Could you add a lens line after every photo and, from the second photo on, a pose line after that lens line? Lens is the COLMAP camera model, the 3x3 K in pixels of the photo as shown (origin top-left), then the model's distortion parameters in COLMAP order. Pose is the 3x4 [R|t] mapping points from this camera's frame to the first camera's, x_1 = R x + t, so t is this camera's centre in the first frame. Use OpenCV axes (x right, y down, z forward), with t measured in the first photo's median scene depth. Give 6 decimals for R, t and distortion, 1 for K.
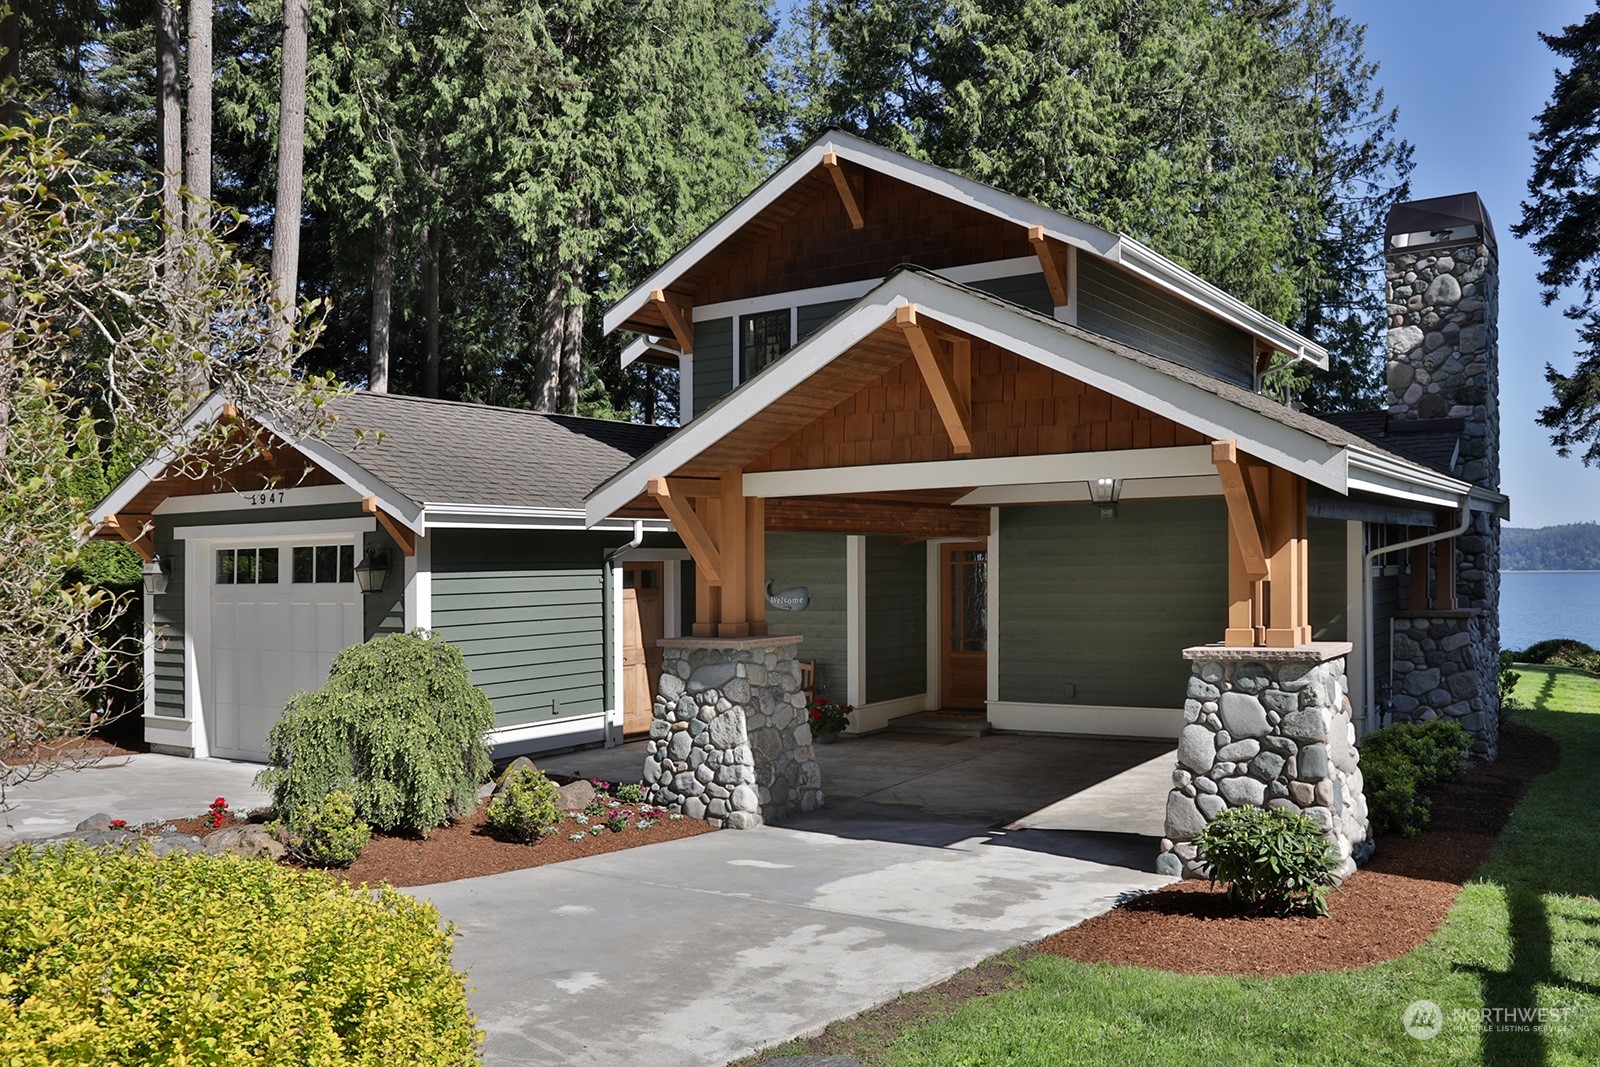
lens RADIAL K [[1329.3, 0, 802.3], [0, 1329.3, 574.8], [0, 0, 1]] dist [-0.004204, -0.000542]
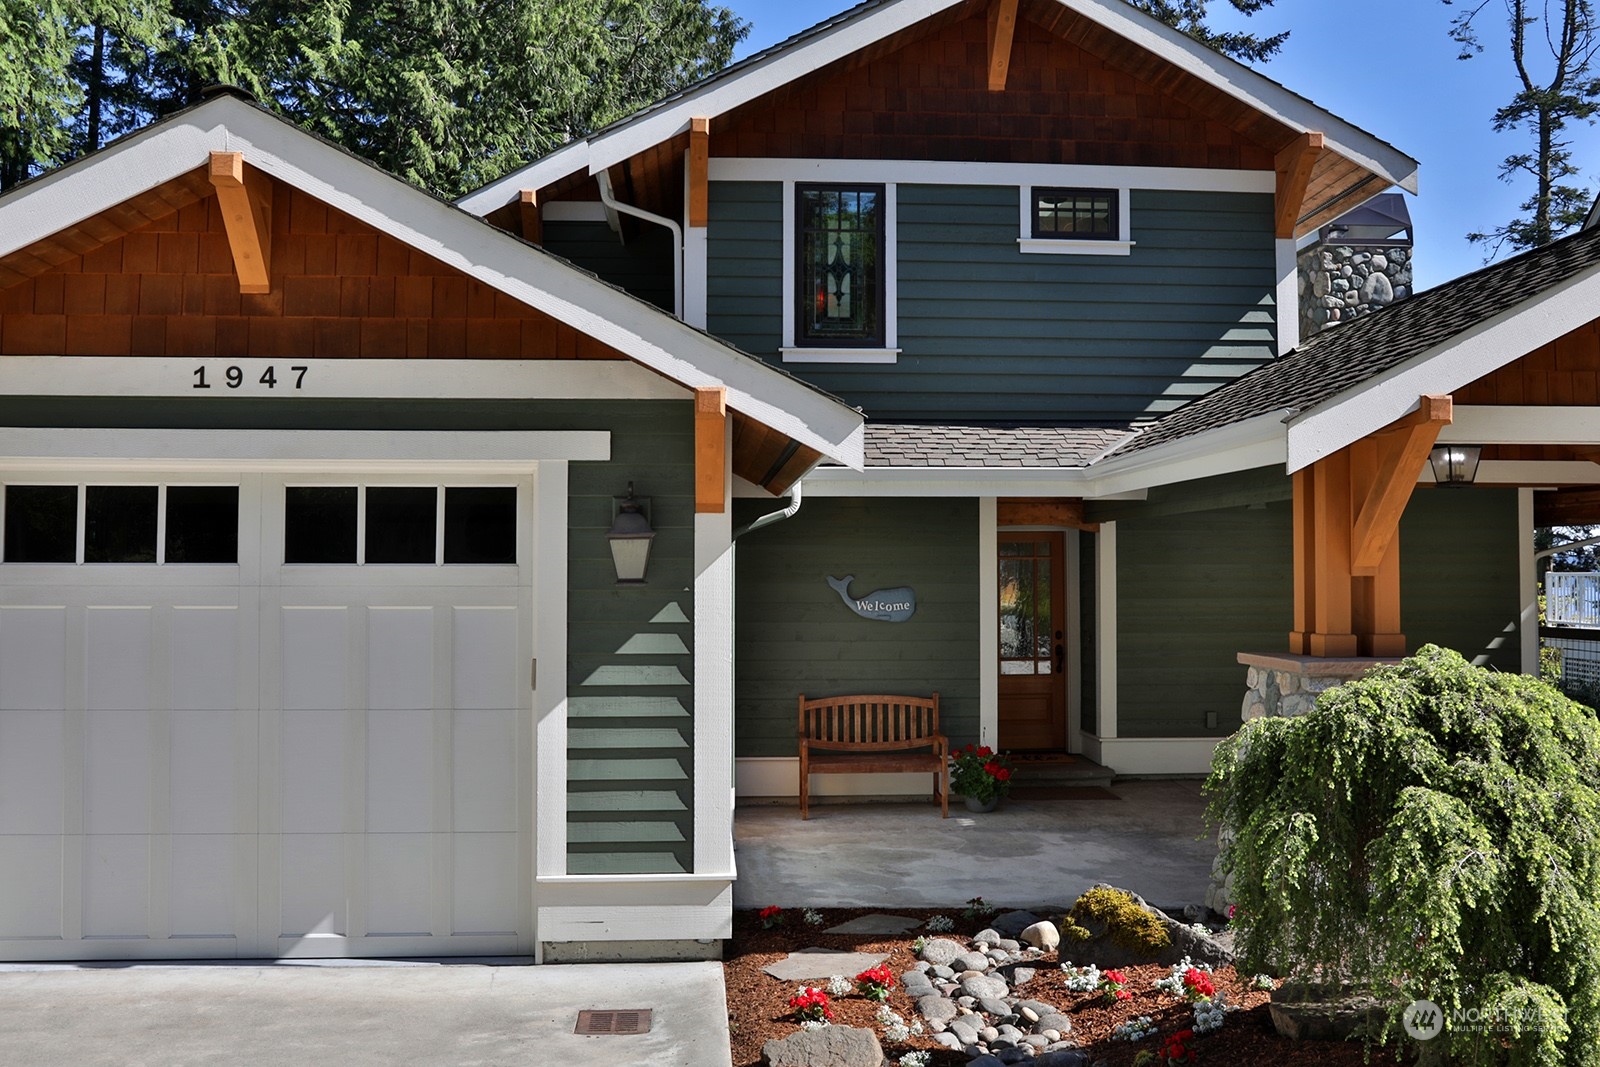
lens RADIAL K [[1467.2, 0, 800.0], [0, 1467.2, 533.5], [0, 0, 1]] dist [0.005050, 0.001765]
pose [[0.788983, 0.036379, 0.613337, -0.552245], [-0.013522, 0.999032, -0.041862, 0.015274], [-0.614266, 0.024735, 0.788711, 0.466931]]
